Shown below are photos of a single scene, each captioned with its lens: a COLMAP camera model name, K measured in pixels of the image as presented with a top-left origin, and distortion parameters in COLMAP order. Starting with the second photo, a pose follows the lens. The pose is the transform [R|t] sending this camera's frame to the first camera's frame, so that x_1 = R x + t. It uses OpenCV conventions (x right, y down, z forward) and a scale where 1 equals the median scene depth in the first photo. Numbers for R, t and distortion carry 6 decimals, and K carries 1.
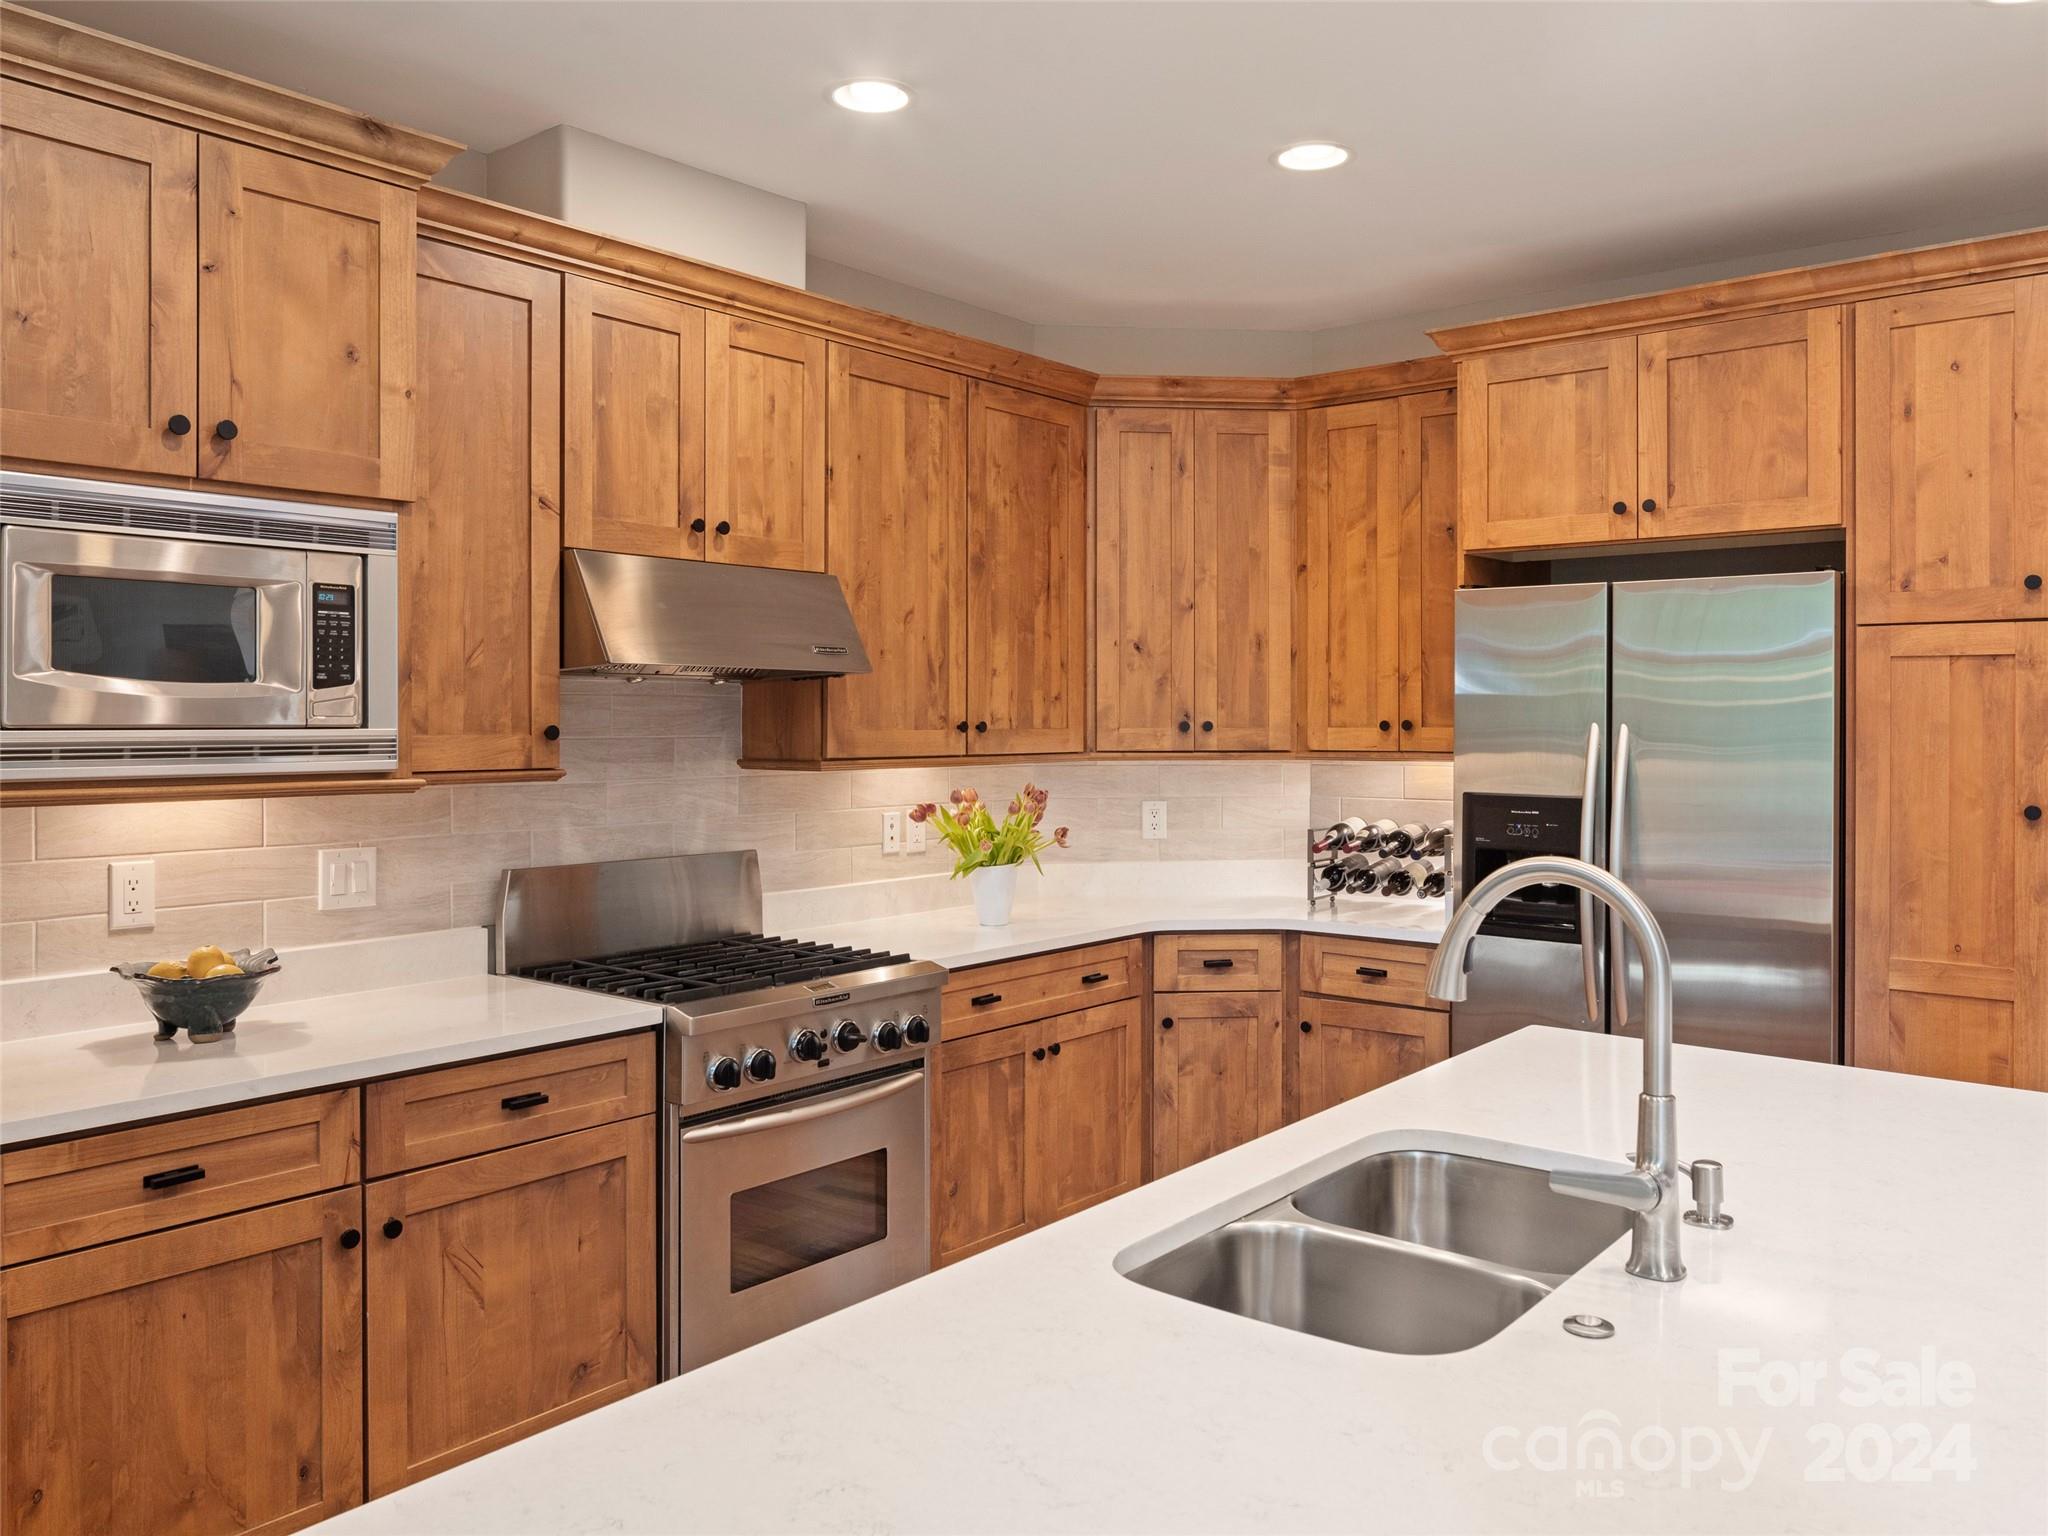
lens RADIAL K [[1570.4, 0, 1012.9], [0, 1570.4, 716.5], [0, 0, 1]] dist [-0.000367, -0.005764]
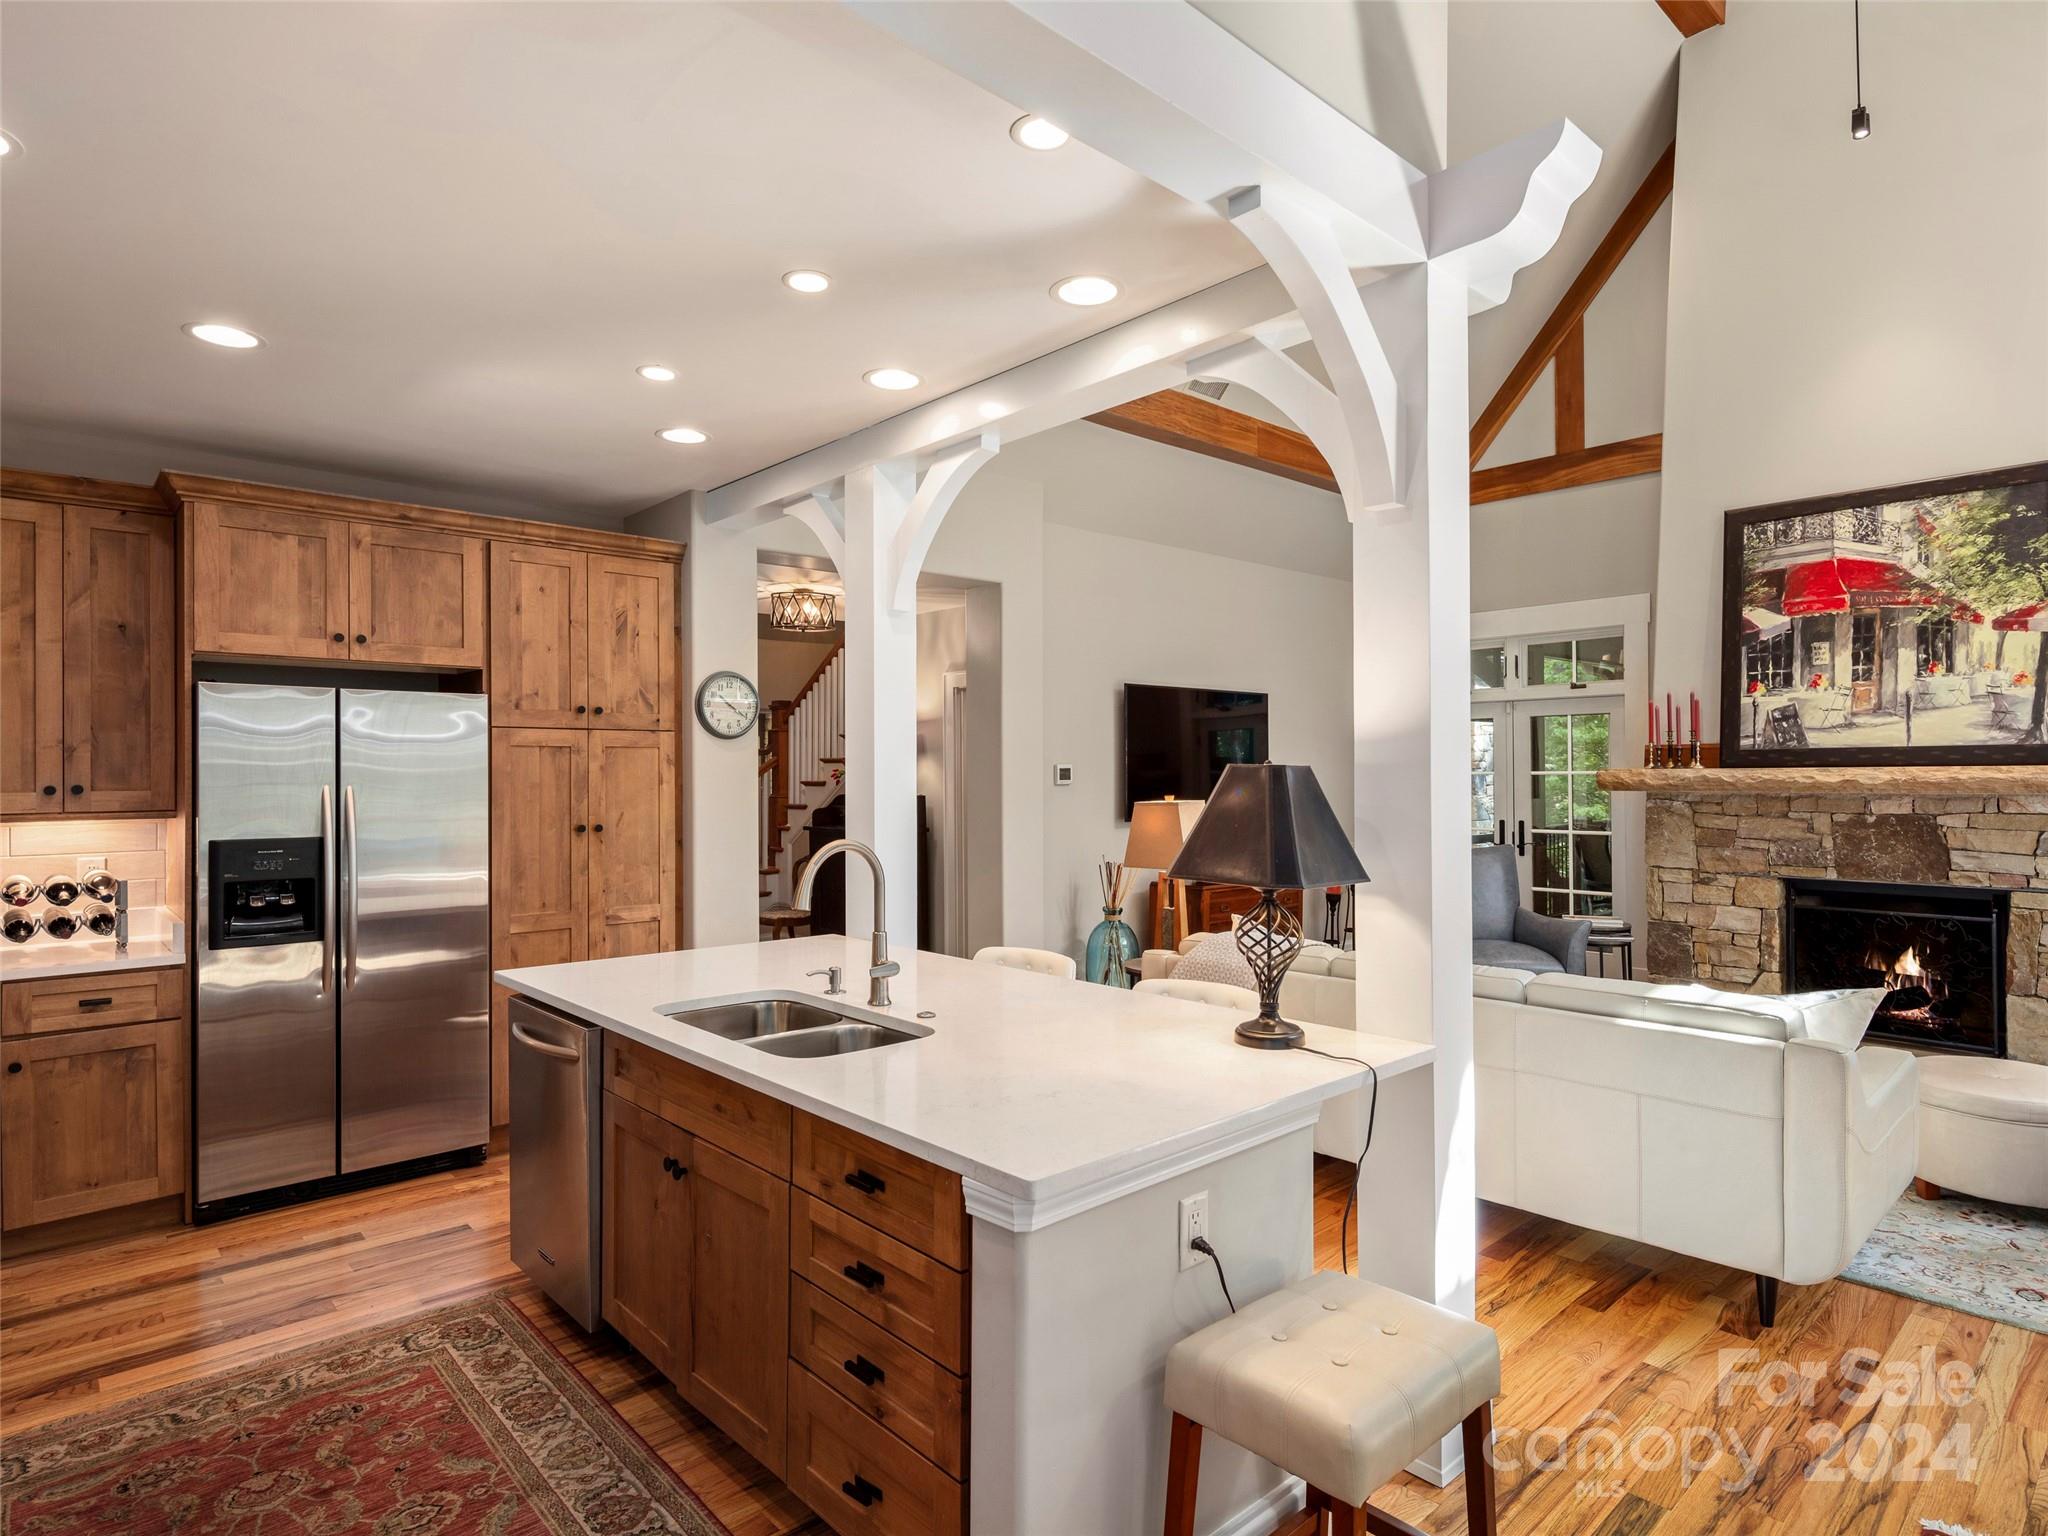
lens RADIAL K [[1122.1, 0, 1022.7], [0, 1122.1, 768.2], [0, 0, 1]] dist [0.014319, -0.009054]
pose [[0.148553, 0.005502, 0.988889, -0.584261], [0.006627, 0.999957, -0.006559, -0.000462], [-0.988882, 0.007528, 0.148510, 0.230422]]
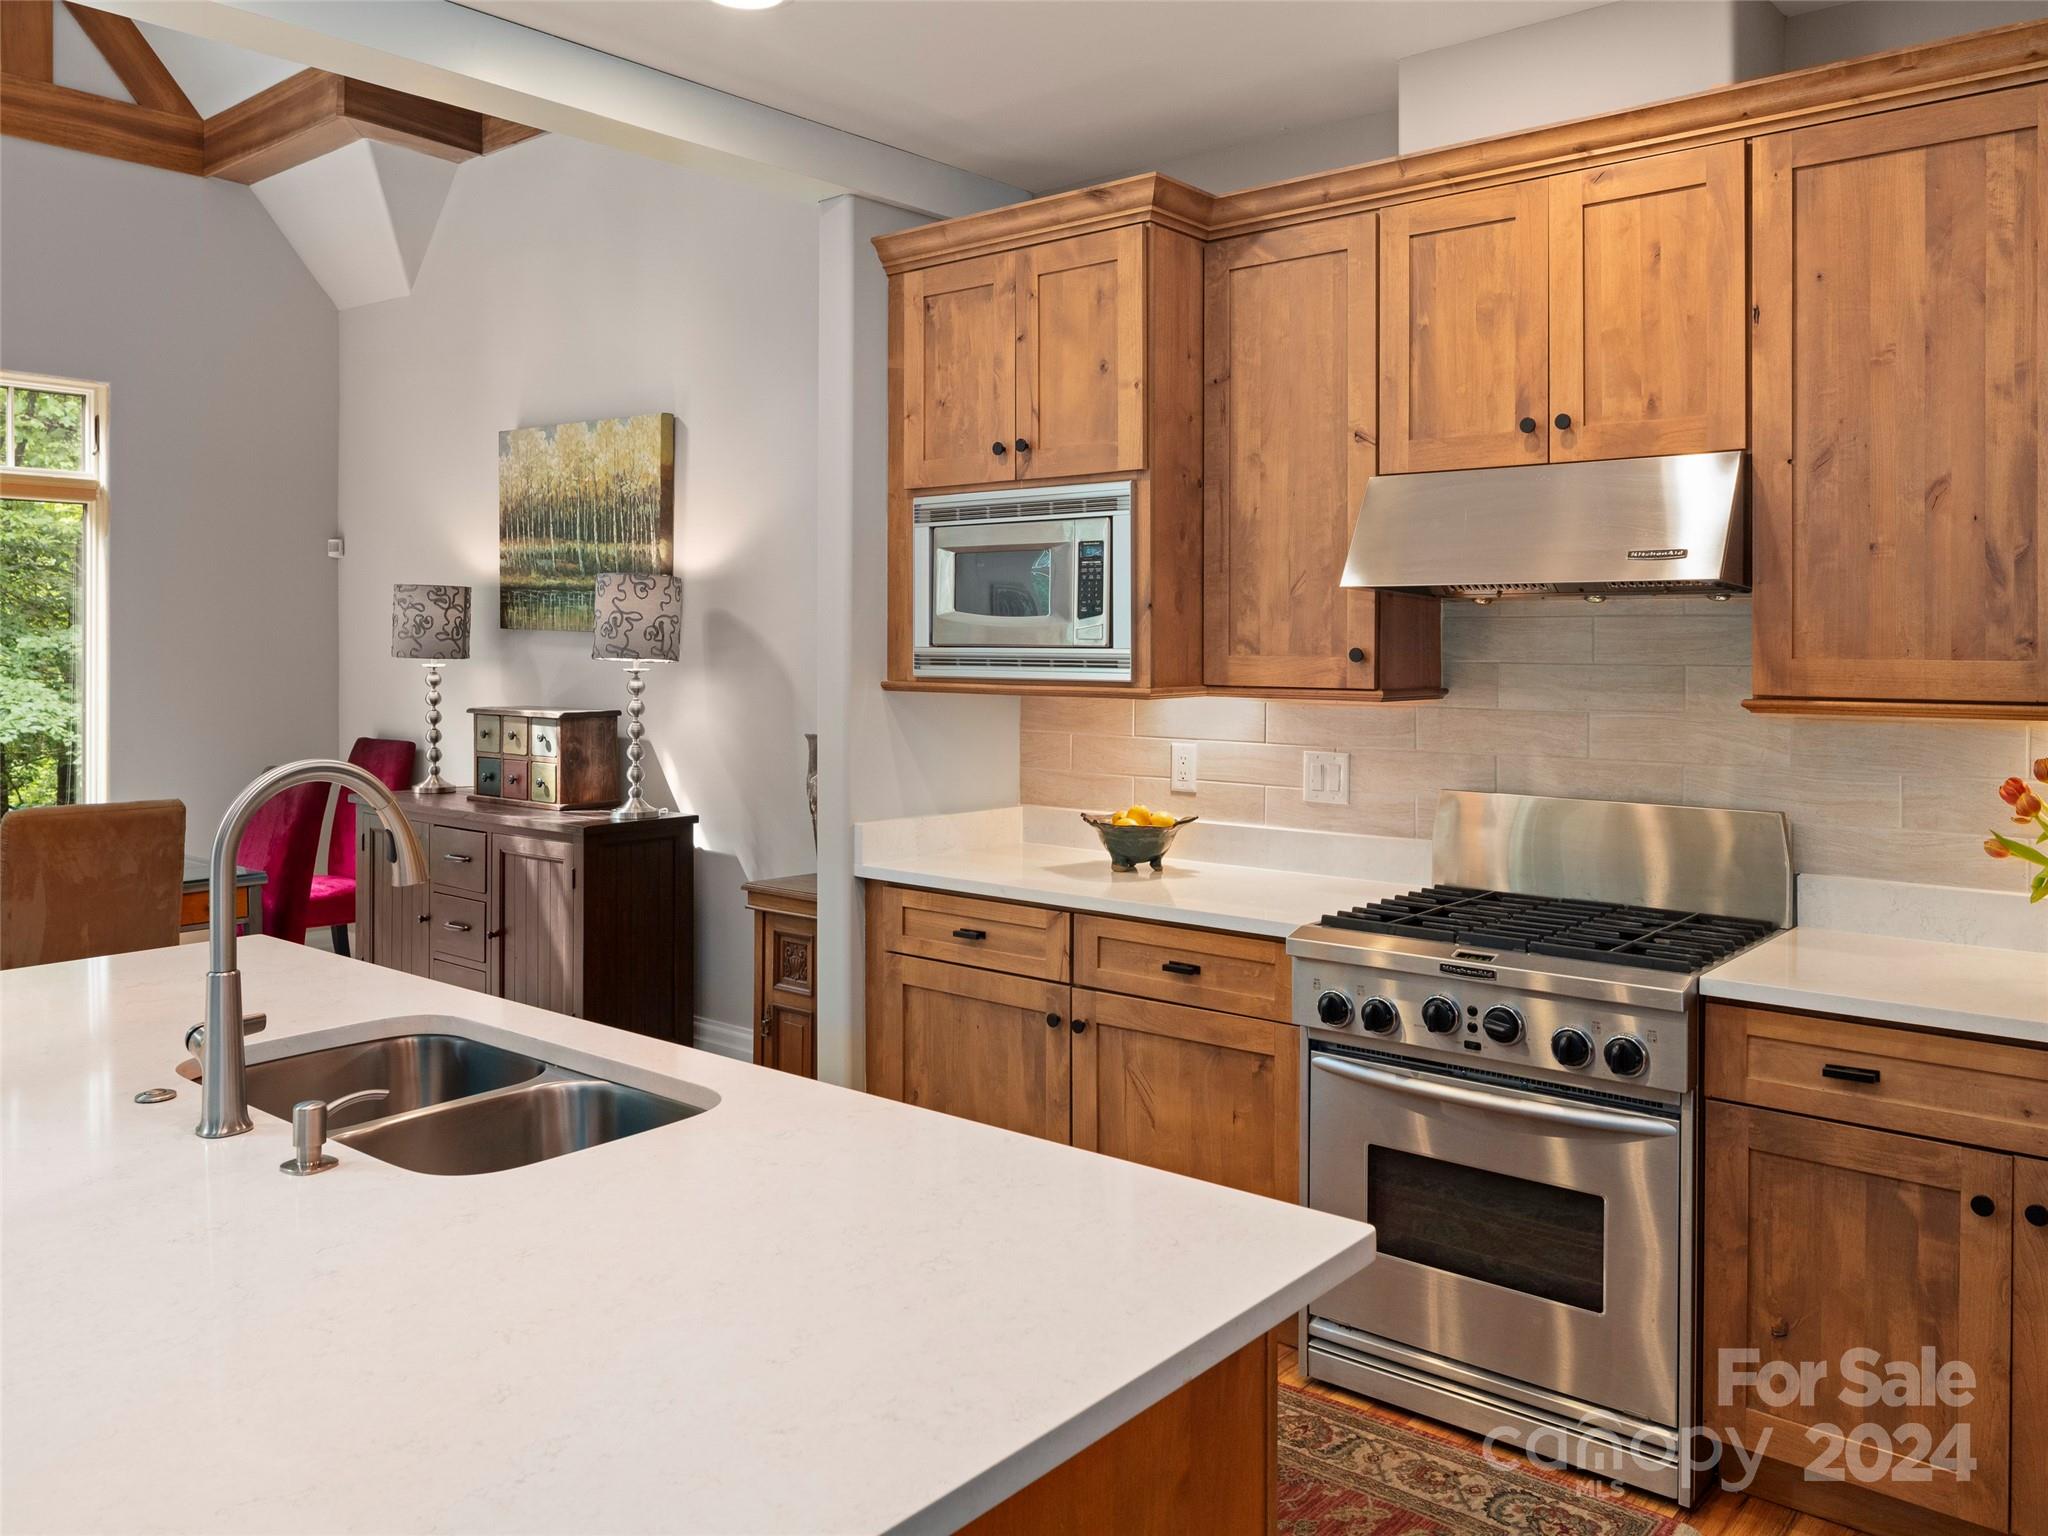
lens RADIAL K [[1570.4, 0, 1030.7], [0, 1570.4, 643.4], [0, 0, 1]] dist [-0.000367, -0.005764]
pose [[-0.009193, -0.000422, -0.999958, 0.674655], [-0.002681, 0.999996, -0.000397, 0.003259], [0.999954, 0.002677, -0.009194, 0.705154]]
